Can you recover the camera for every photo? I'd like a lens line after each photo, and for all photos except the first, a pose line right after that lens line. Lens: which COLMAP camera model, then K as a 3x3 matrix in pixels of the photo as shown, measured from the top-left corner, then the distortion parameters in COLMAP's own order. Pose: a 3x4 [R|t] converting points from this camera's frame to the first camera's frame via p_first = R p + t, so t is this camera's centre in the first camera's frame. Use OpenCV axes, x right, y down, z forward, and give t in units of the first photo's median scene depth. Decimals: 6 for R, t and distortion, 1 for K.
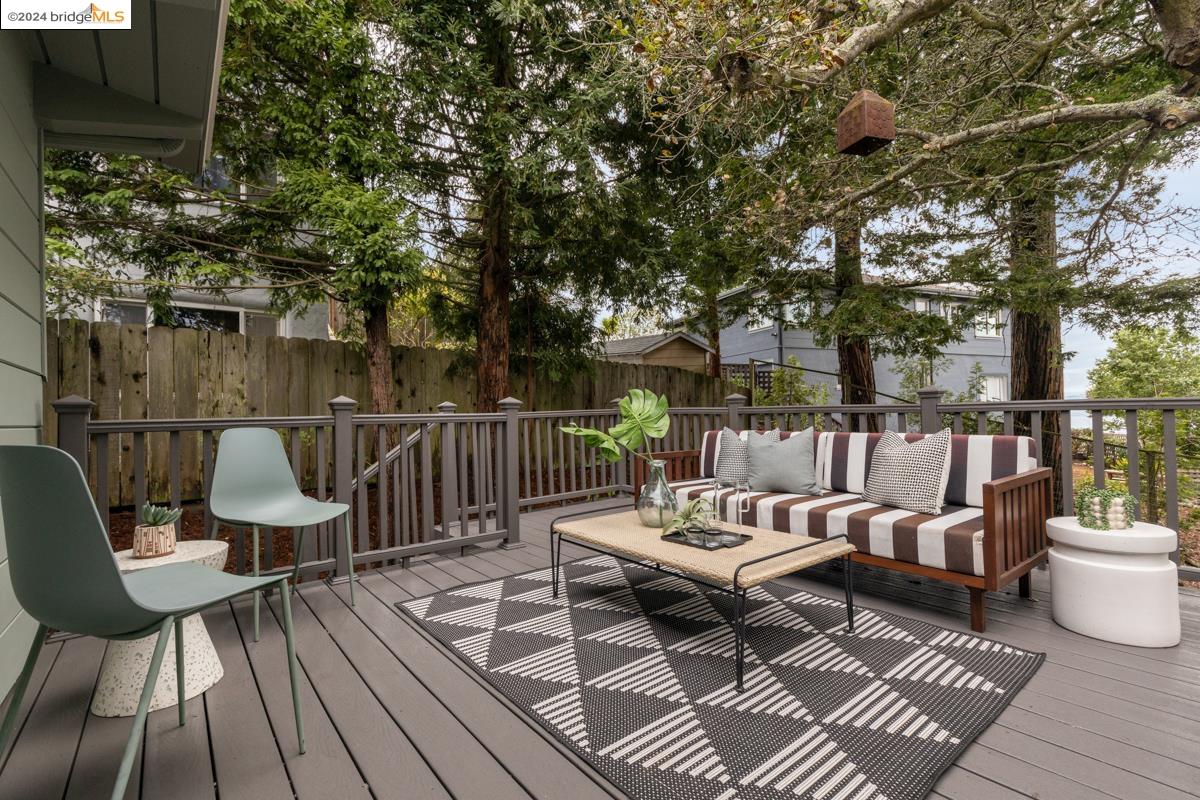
lens RADIAL K [[530.9, 0, 600.0], [0, 530.9, 400.0], [0, 0, 1]] dist [0.003461, 0.000268]
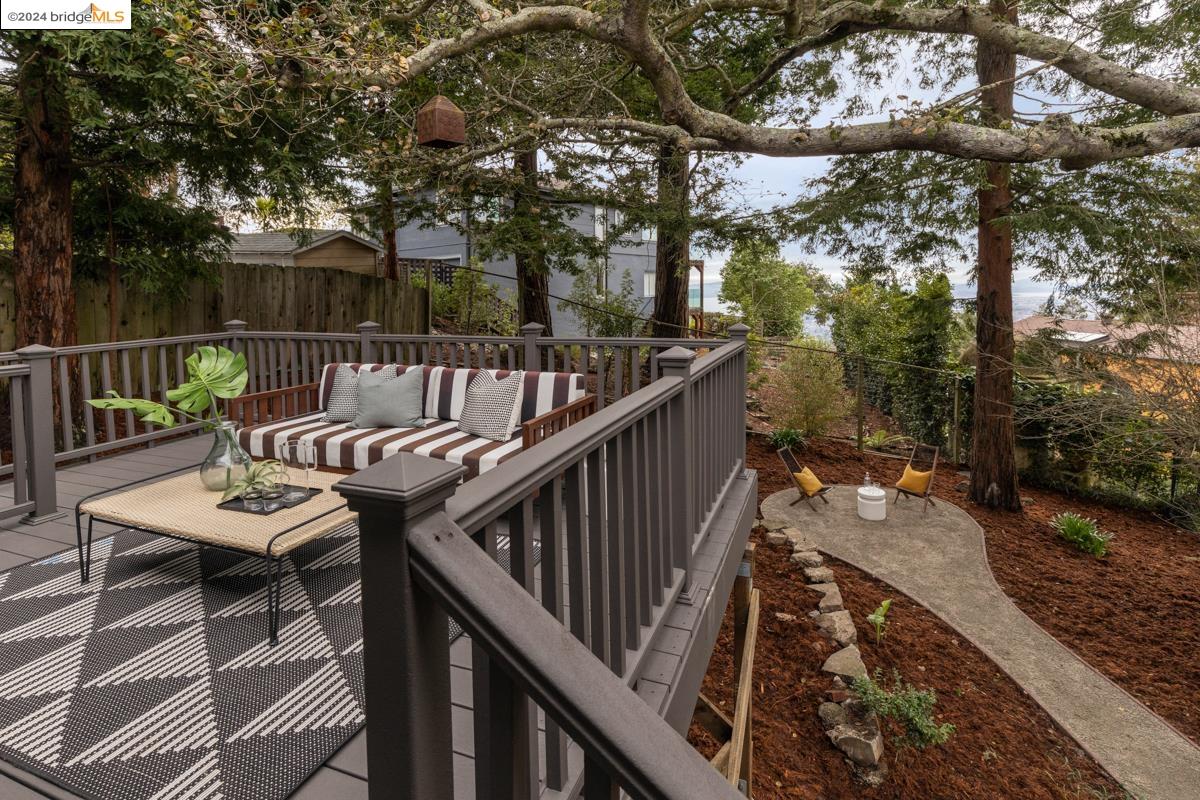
lens RADIAL K [[542.6, 0, 613.2], [0, 542.6, 311.6], [0, 0, 1]] dist [0.002752, 0.000856]
pose [[0.860808, 0.015429, 0.508695, 0.208937], [-0.052758, 0.996860, 0.059040, -0.188199], [-0.506187, -0.077660, 0.858920, -0.213510]]
